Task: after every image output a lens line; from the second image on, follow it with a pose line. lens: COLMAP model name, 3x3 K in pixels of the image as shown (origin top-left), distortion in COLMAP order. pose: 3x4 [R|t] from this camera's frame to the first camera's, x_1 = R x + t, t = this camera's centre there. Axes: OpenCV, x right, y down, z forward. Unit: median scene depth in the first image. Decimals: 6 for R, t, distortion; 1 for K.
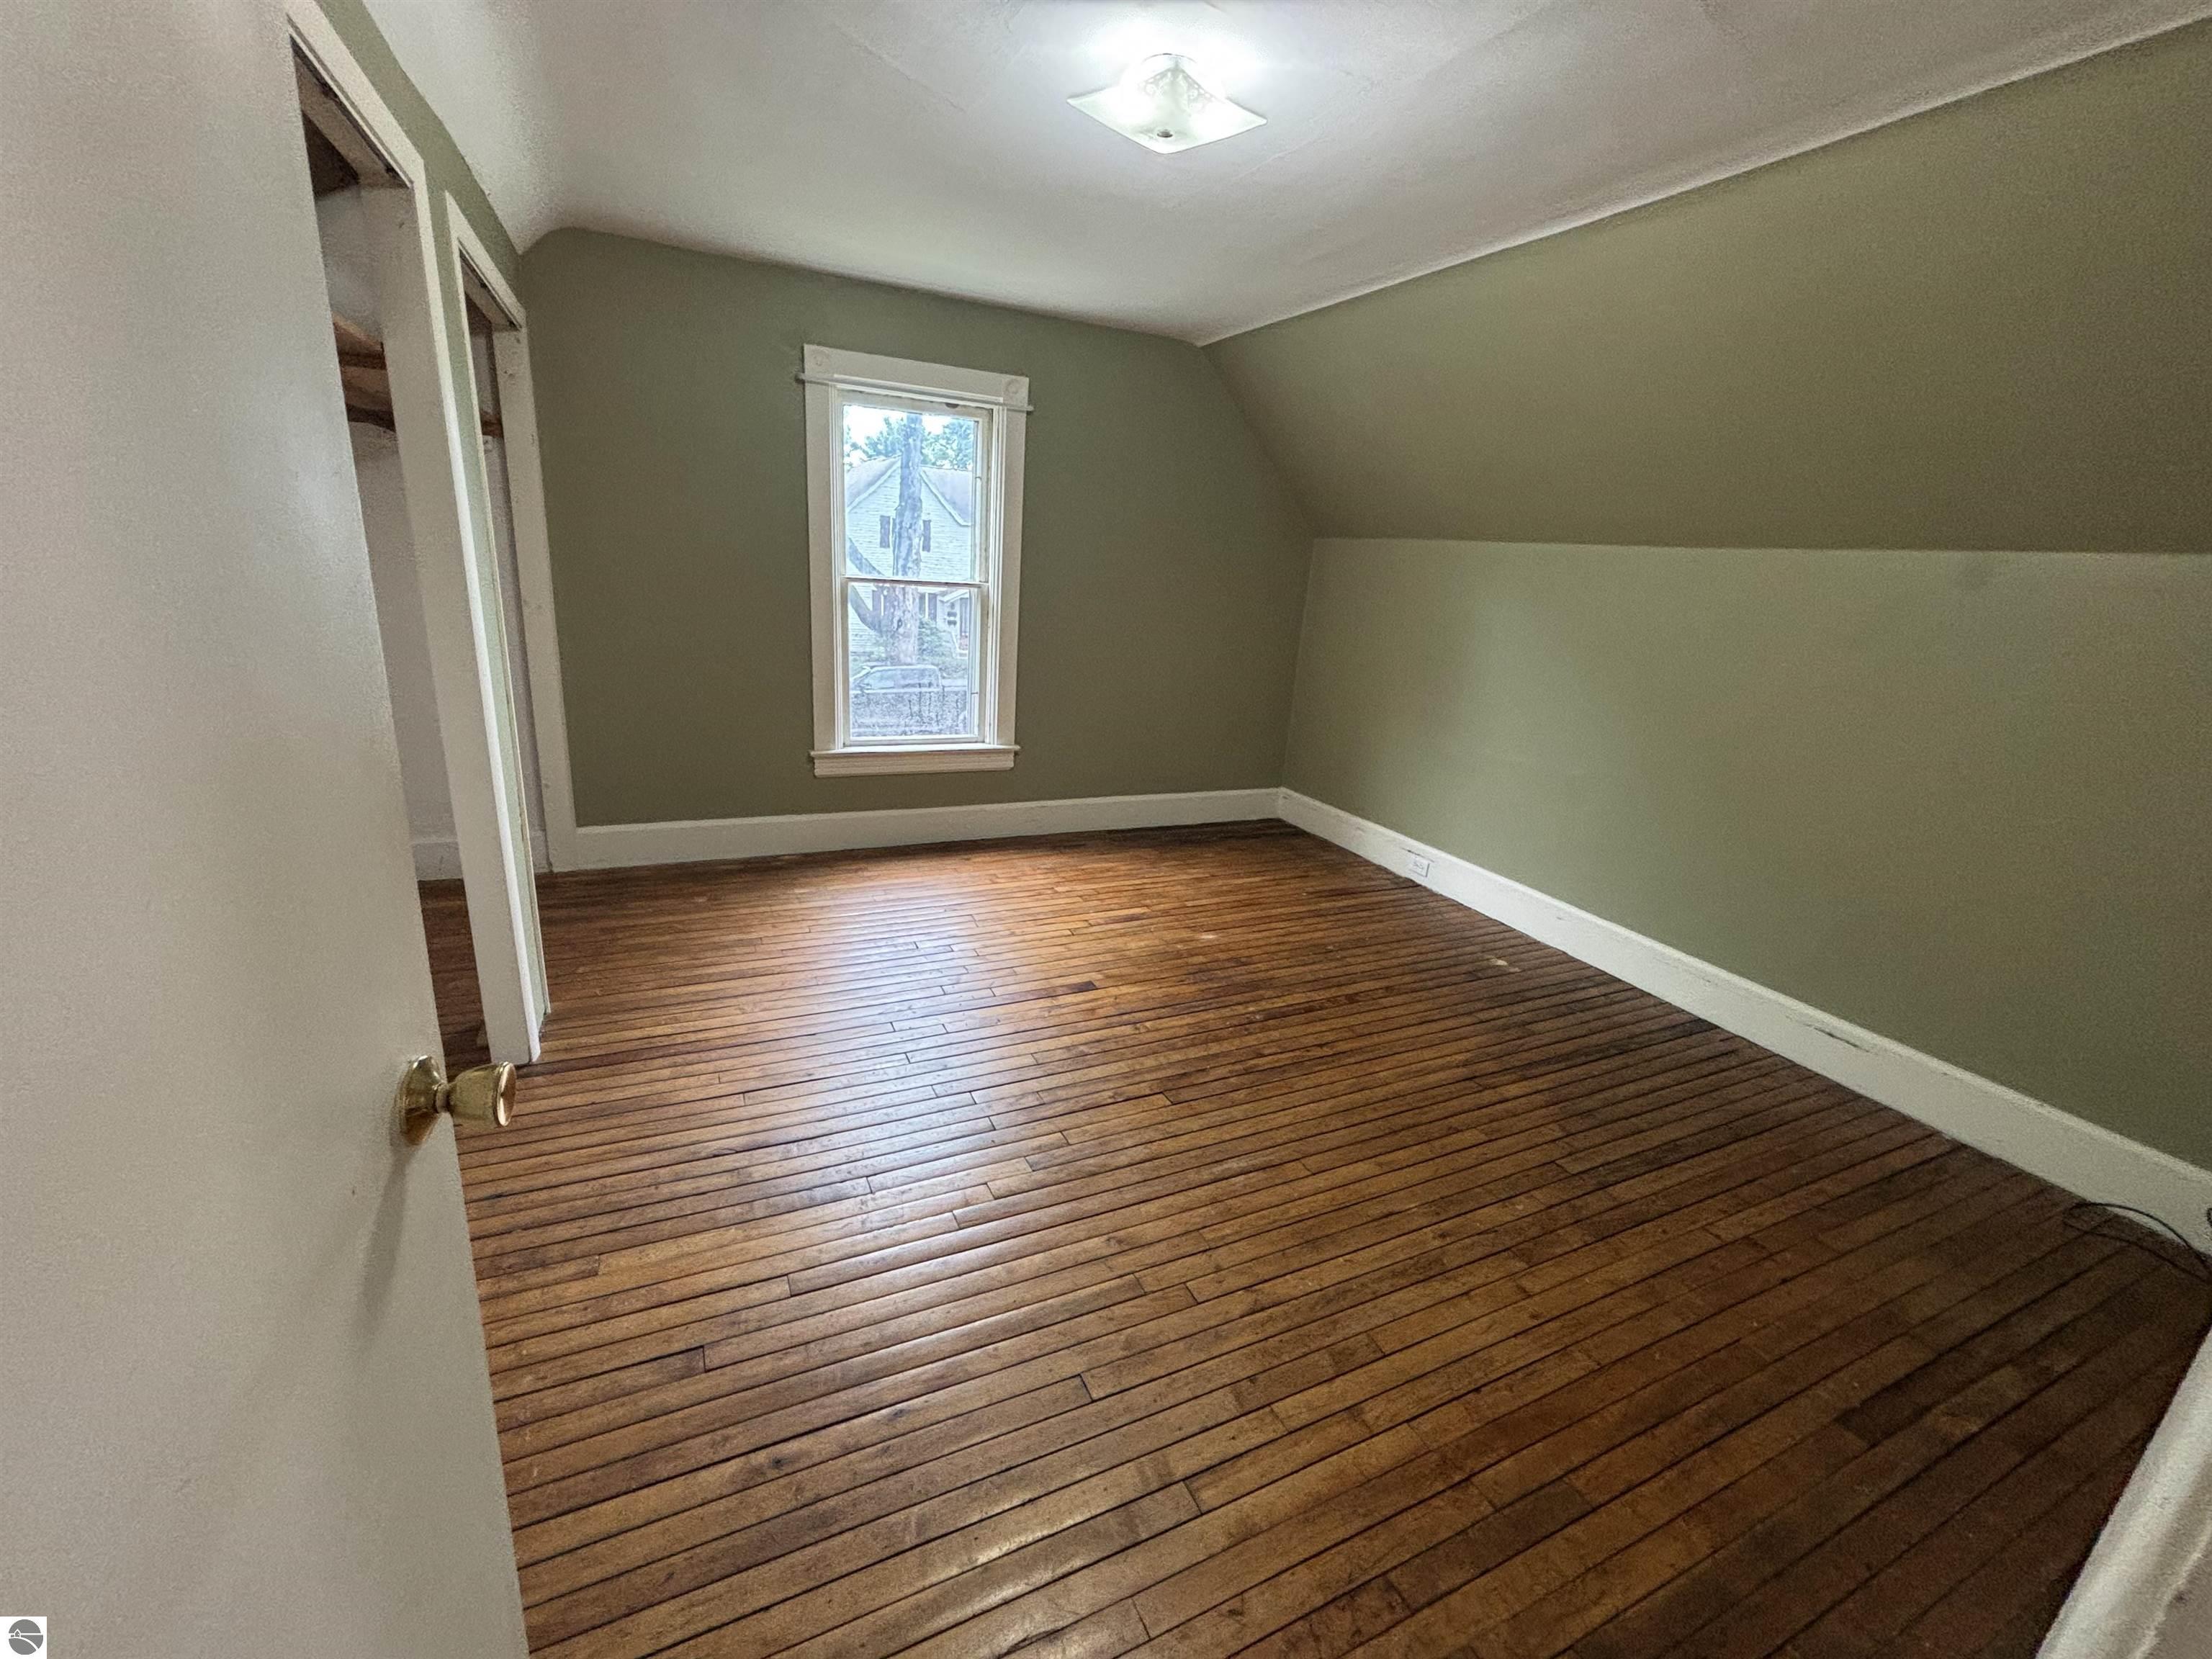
lens RADIAL K [[898.4, 0, 1103.8], [0, 898.4, 820.1], [0, 0, 1]] dist [0.000737, -0.001382]
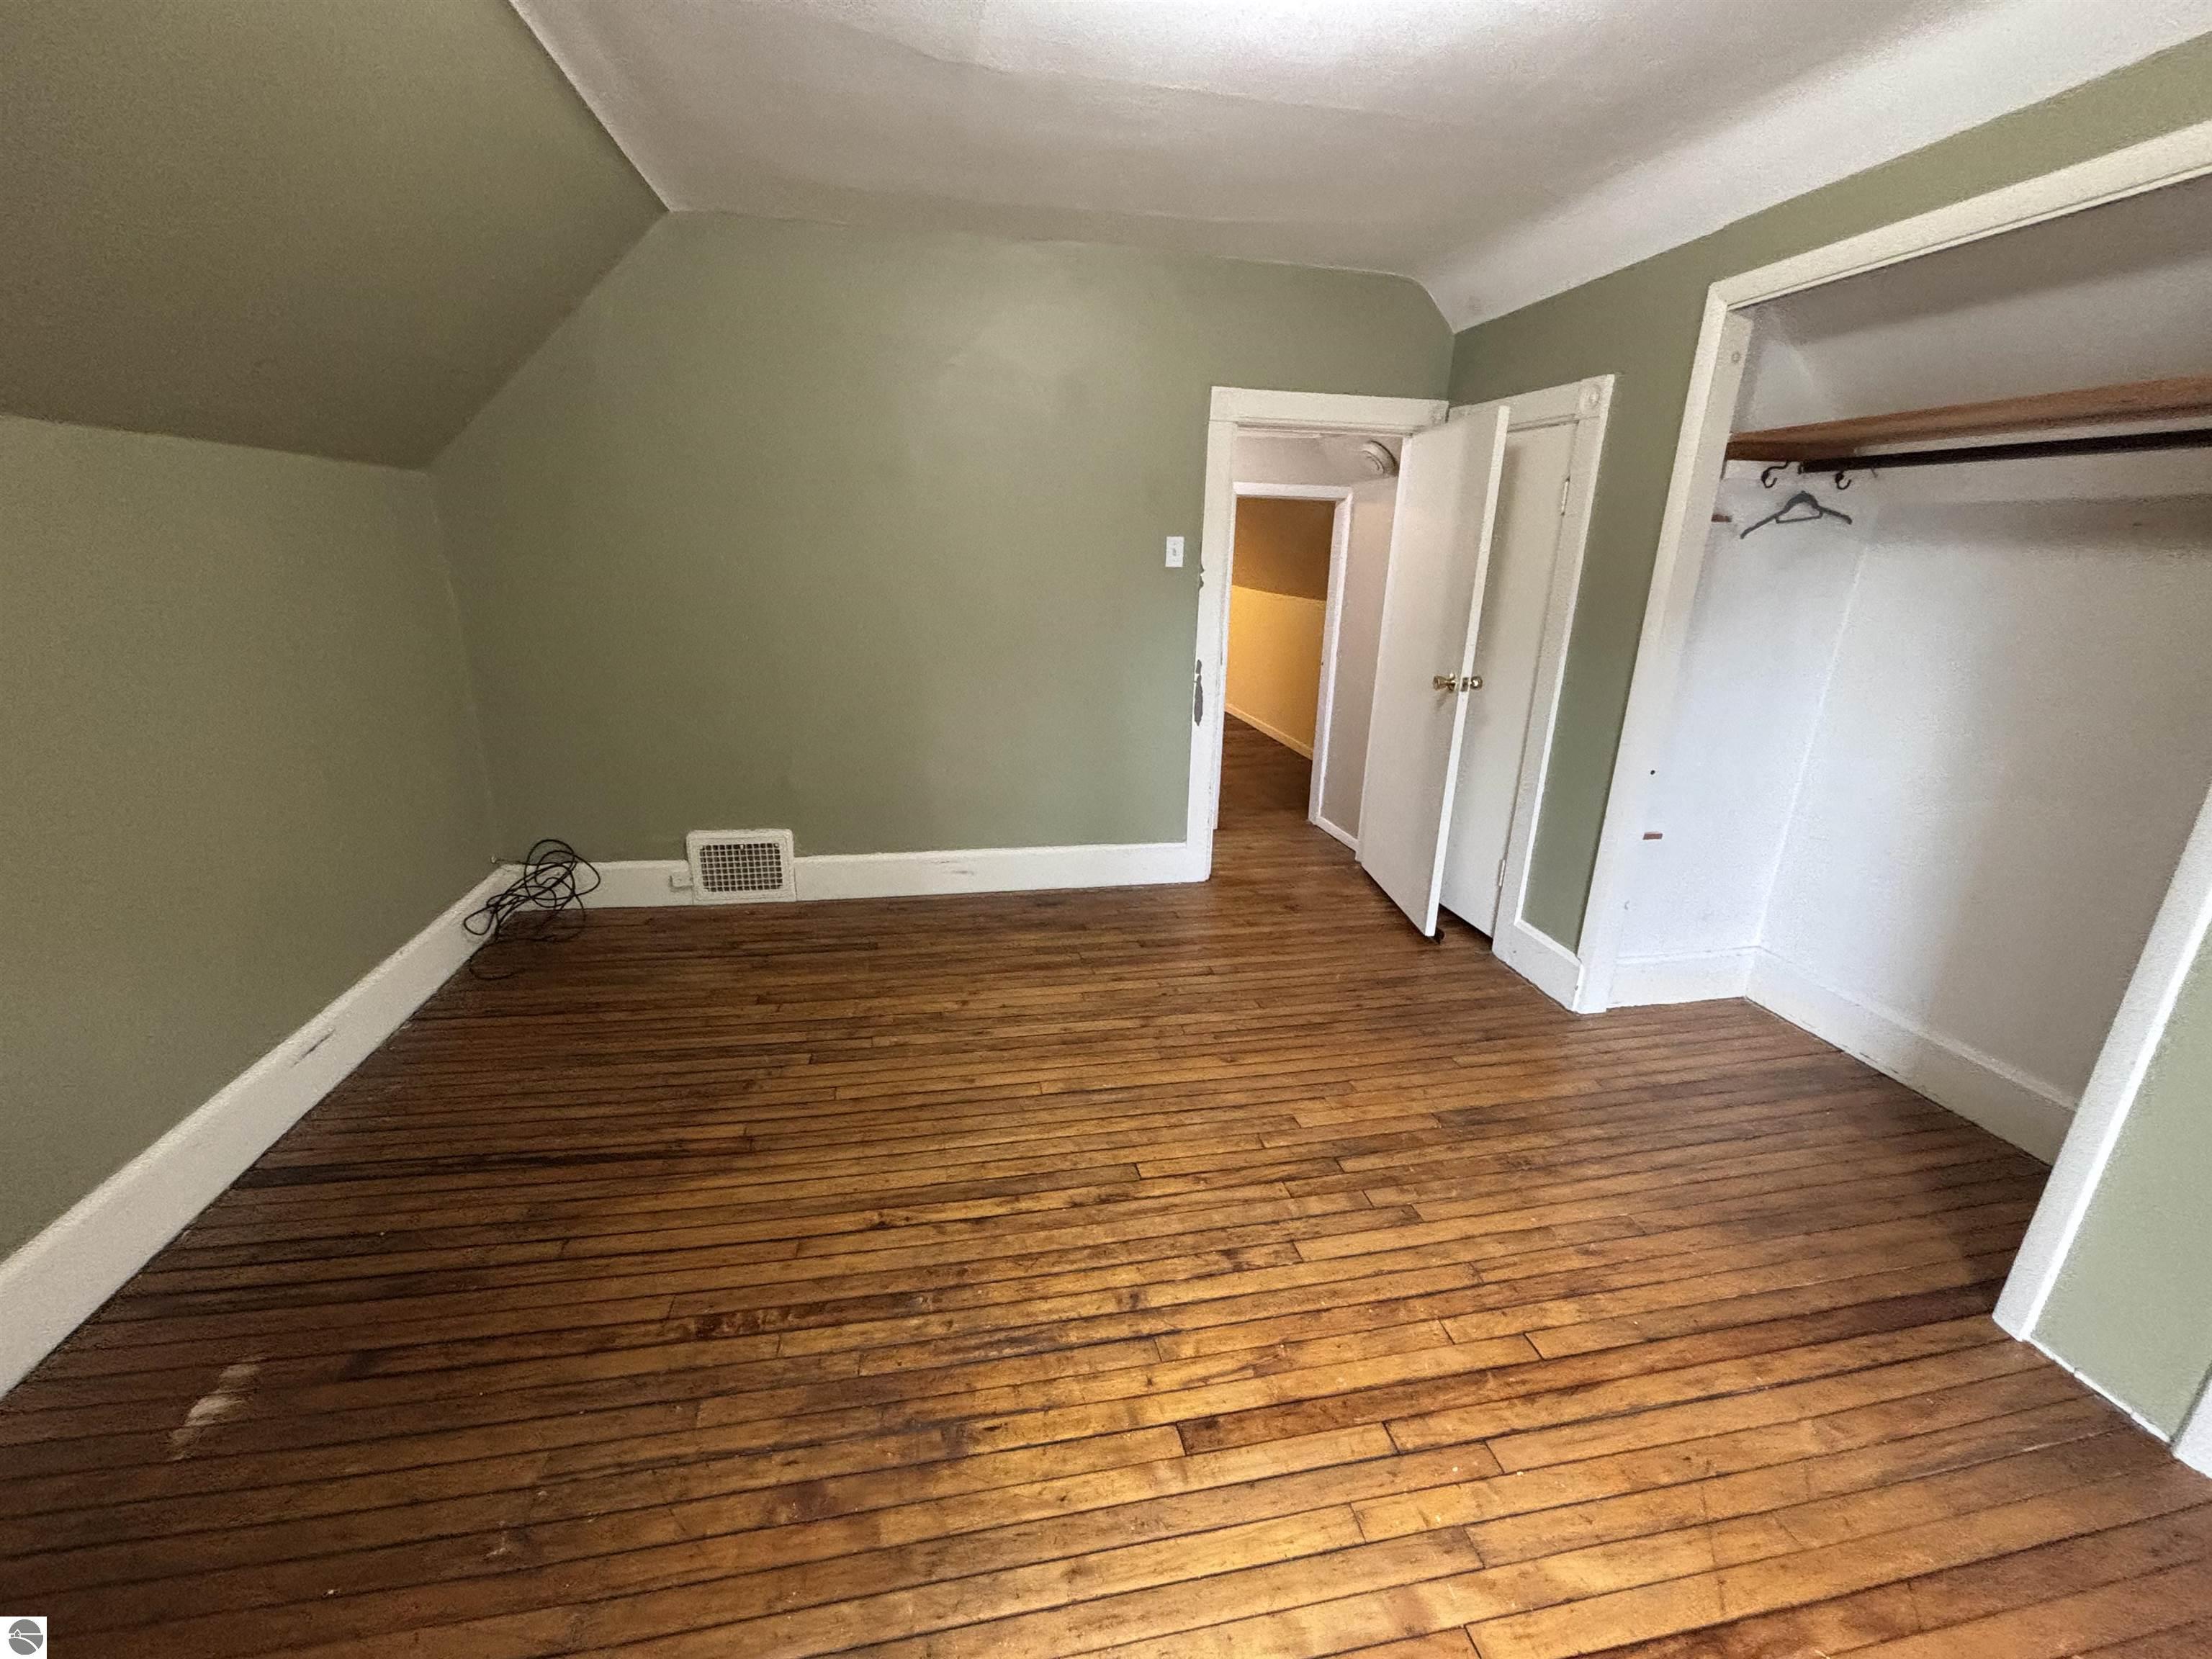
lens RADIAL K [[898.4, 0, 1108.1], [0, 898.4, 828.9], [0, 0, 1]] dist [0.000737, -0.001382]
pose [[-0.966804, -0.161512, 0.197999, -0.019171], [-0.020537, 0.821500, 0.569839, -0.456753], [-0.254692, 0.546856, -0.797546, 1.532972]]
